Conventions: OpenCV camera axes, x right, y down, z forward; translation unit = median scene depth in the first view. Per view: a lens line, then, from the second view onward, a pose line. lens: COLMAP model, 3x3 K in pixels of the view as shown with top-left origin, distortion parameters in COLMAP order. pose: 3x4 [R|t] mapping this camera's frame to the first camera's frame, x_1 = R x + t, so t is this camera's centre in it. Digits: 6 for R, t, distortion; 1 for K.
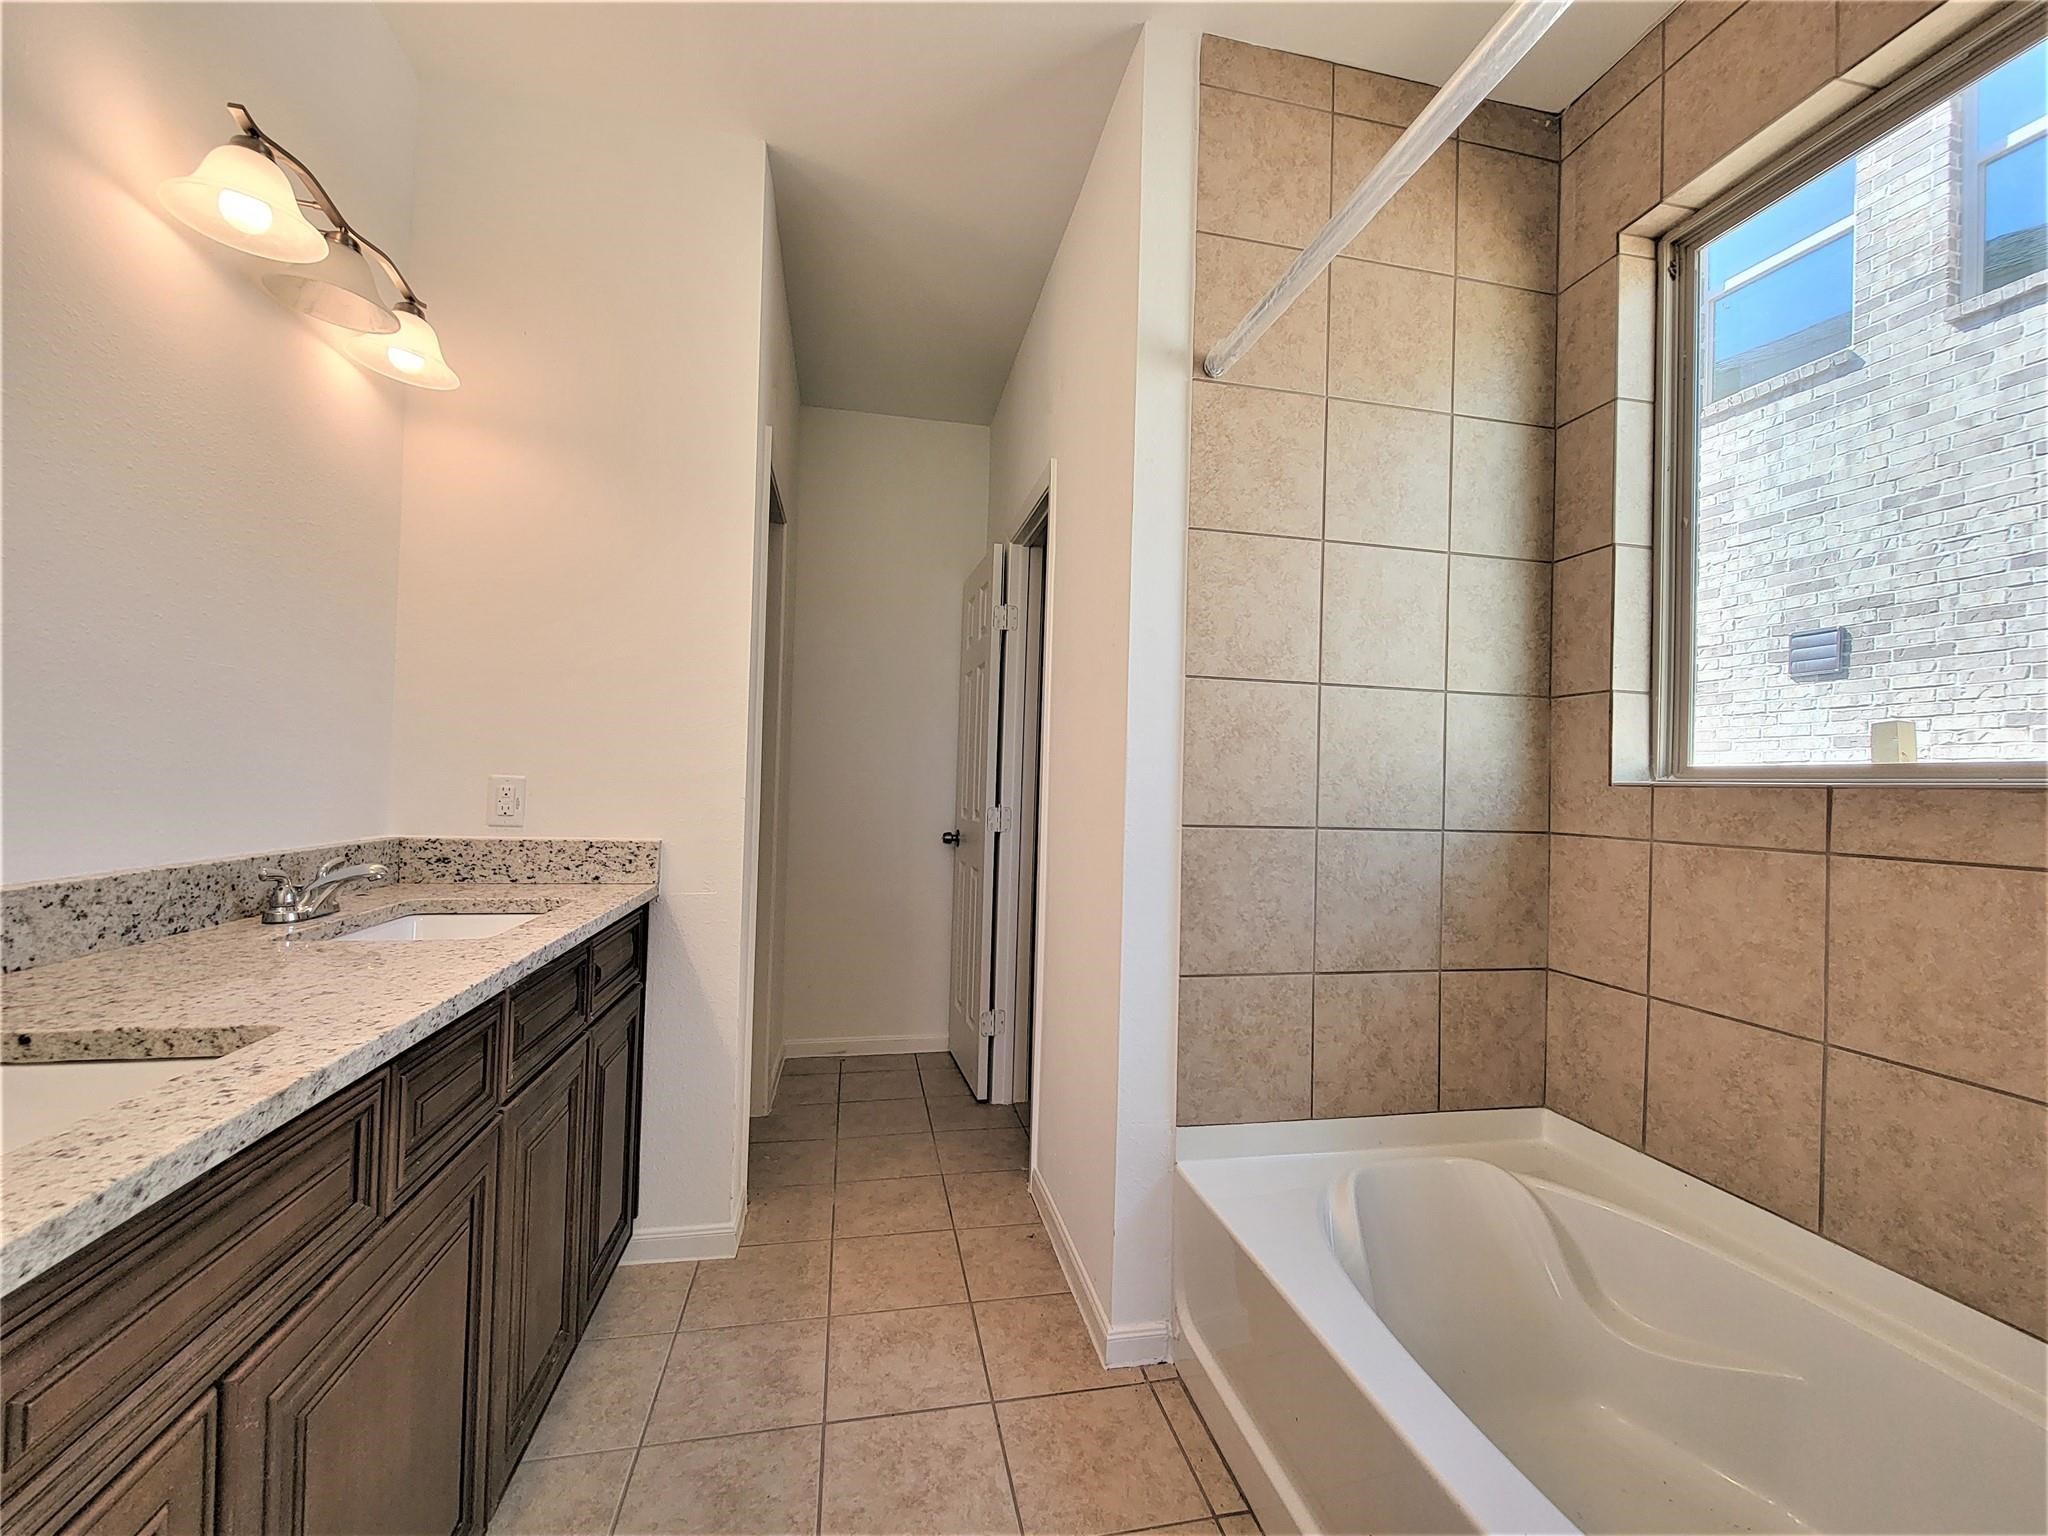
lens RADIAL K [[847.6, 0, 1028.7], [0, 847.6, 769.5], [0, 0, 1]] dist [0.013150, 0.000154]
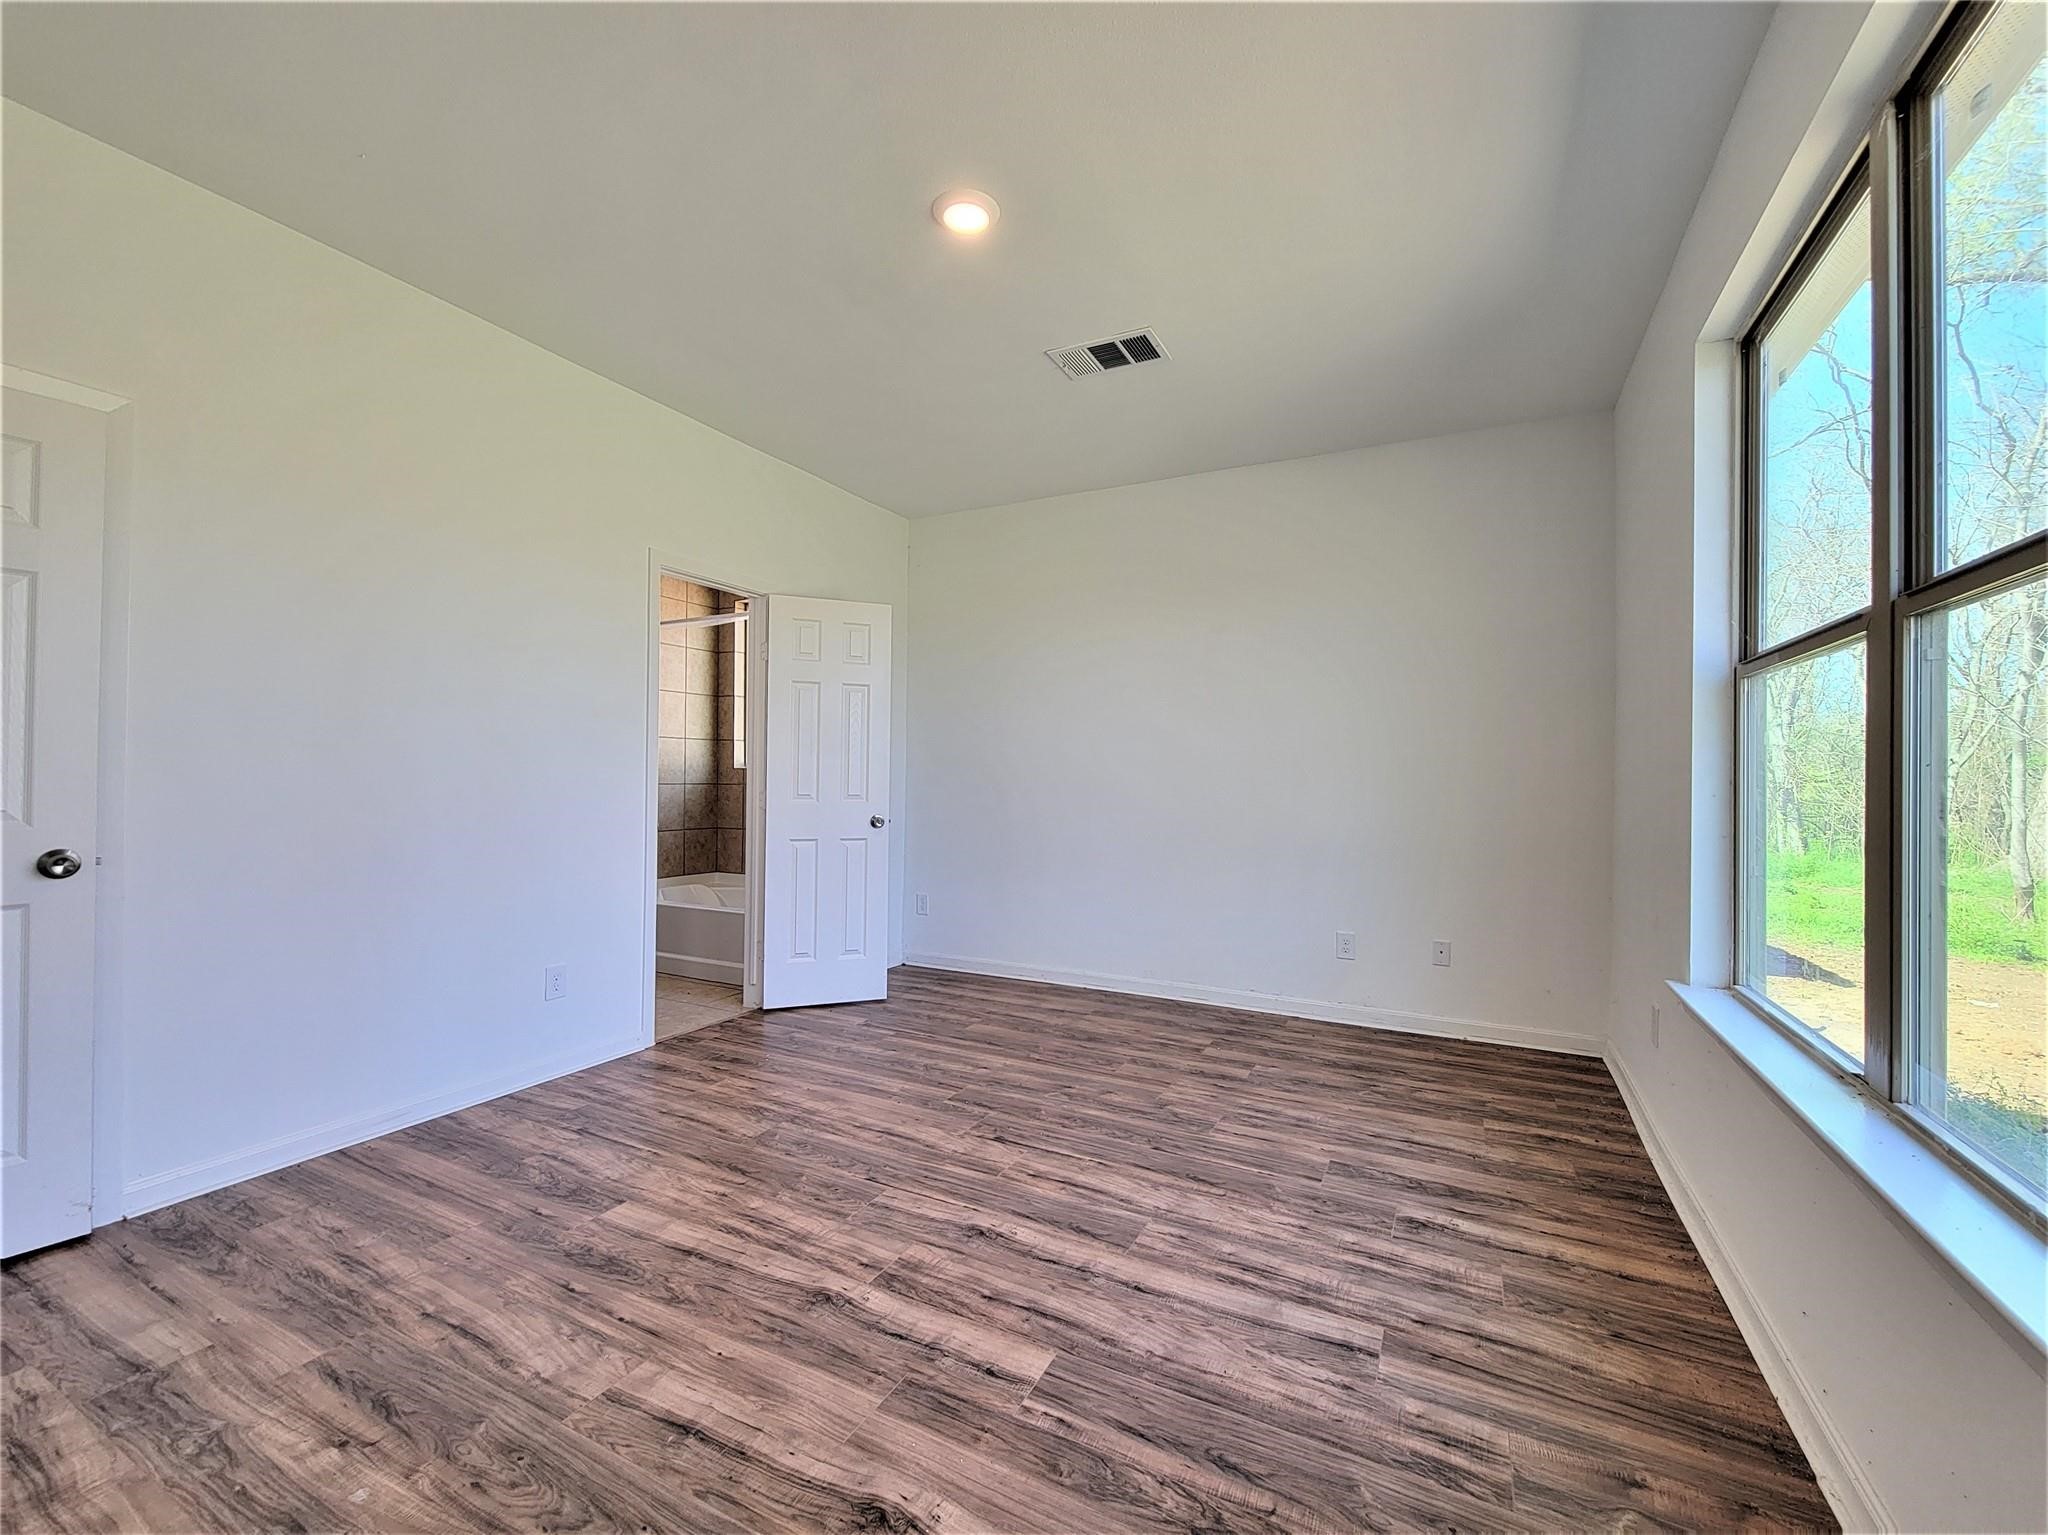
lens RADIAL K [[847.6, 0, 1022.8], [0, 847.6, 769.8], [0, 0, 1]] dist [0.013150, 0.000154]
pose [[0.630485, -0.007917, 0.776161, -1.119623], [-0.005025, 0.999885, 0.014282, -0.024157], [-0.776185, -0.012905, 0.630373, -1.865270]]
